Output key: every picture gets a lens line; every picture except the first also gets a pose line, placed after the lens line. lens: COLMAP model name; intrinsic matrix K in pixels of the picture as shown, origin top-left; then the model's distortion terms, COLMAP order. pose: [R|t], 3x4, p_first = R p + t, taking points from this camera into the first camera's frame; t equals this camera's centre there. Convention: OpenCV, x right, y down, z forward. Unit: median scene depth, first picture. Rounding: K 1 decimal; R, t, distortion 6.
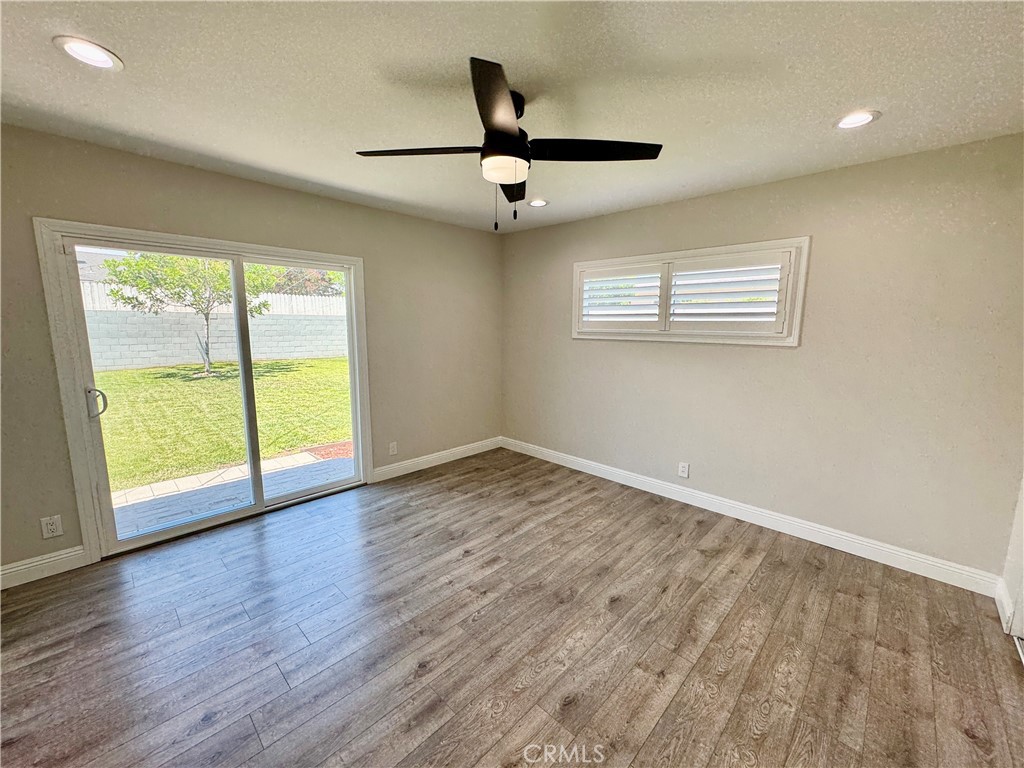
lens RADIAL K [[409.2, 0, 507.0], [0, 409.2, 382.4], [0, 0, 1]] dist [-0.000761, 0.000342]
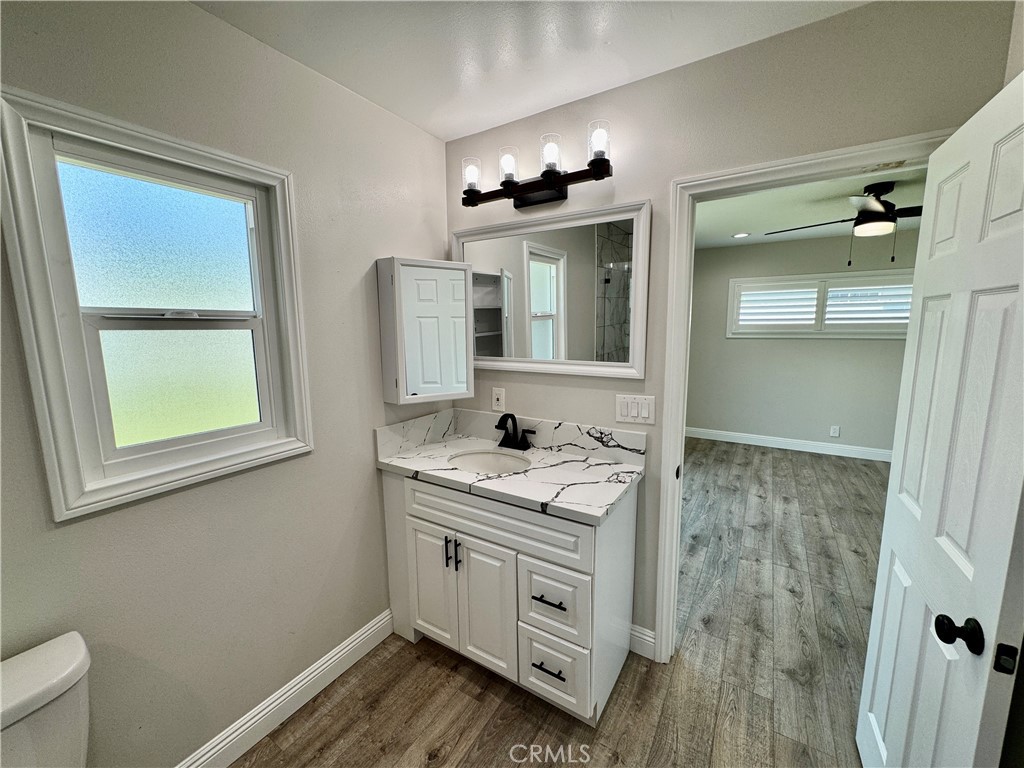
lens RADIAL K [[409.2, 0, 509.6], [0, 409.2, 389.1], [0, 0, 1]] dist [-0.000761, 0.000342]
pose [[0.977120, -0.045341, 0.207798, -0.990012], [0.043054, 0.998952, 0.015519, 0.002122], [-0.208284, -0.006217, 0.978049, -0.126250]]
